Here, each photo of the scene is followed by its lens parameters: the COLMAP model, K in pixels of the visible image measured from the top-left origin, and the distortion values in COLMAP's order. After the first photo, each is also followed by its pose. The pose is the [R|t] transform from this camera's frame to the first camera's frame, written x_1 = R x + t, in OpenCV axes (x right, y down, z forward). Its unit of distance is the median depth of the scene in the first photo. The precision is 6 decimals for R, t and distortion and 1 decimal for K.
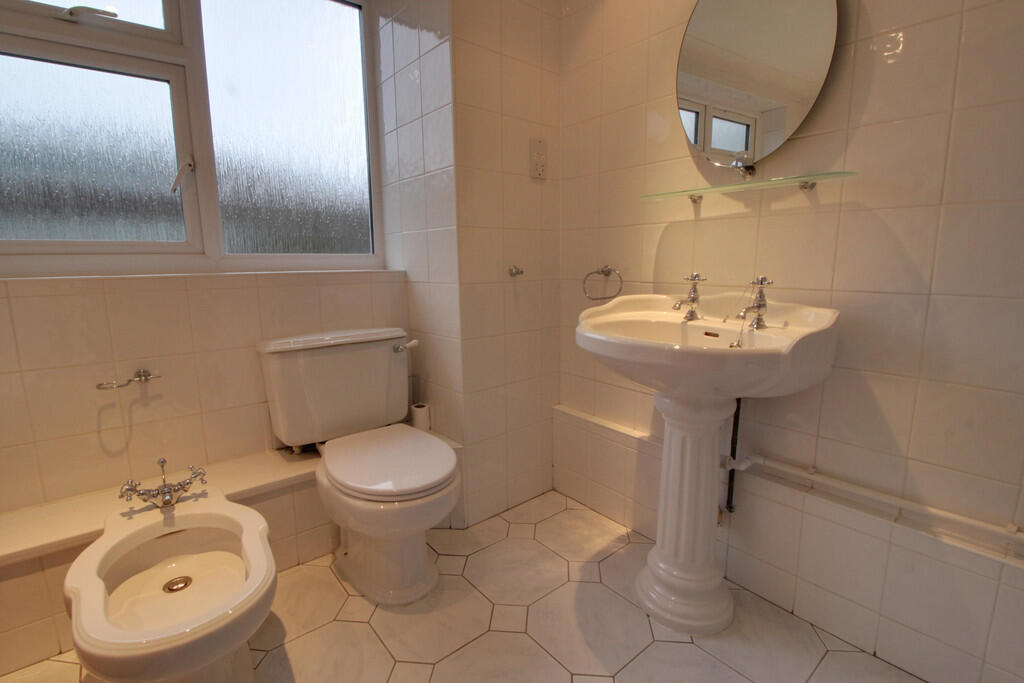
lens RADIAL K [[474.7, 0, 511.6], [0, 474.7, 340.7], [0, 0, 1]] dist [-0.010190, -0.005502]
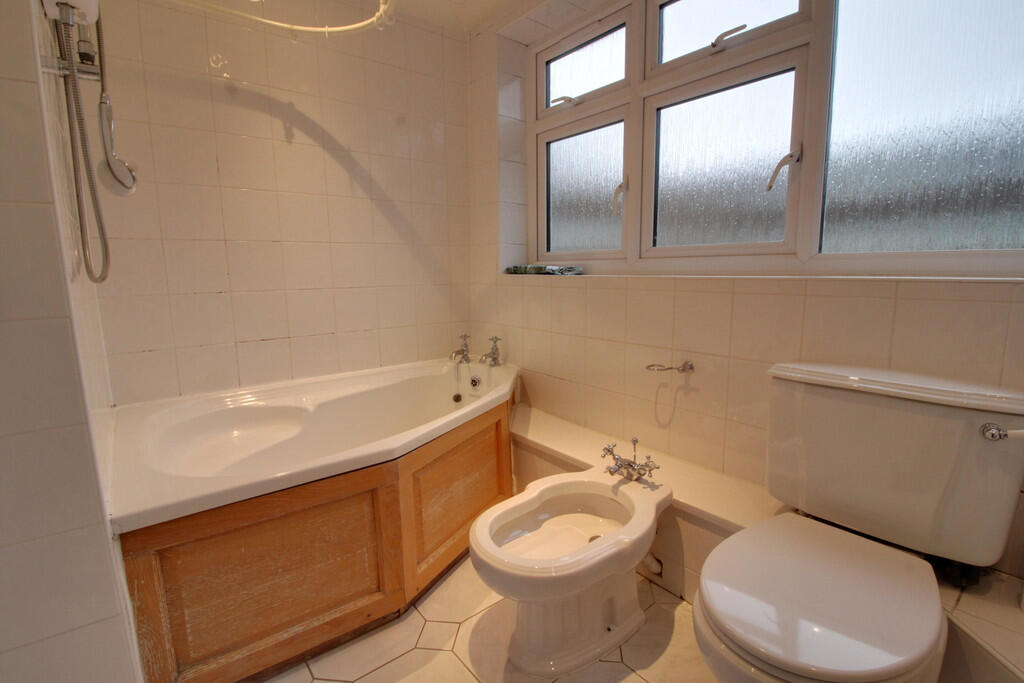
lens RADIAL K [[474.7, 0, 512.6], [0, 474.7, 341.5], [0, 0, 1]] dist [-0.010190, -0.005502]
pose [[0.004728, 0.162734, -0.986659, 0.292304], [-0.162797, 0.973632, 0.159805, -0.092711], [0.986648, 0.159870, 0.031096, 0.548842]]
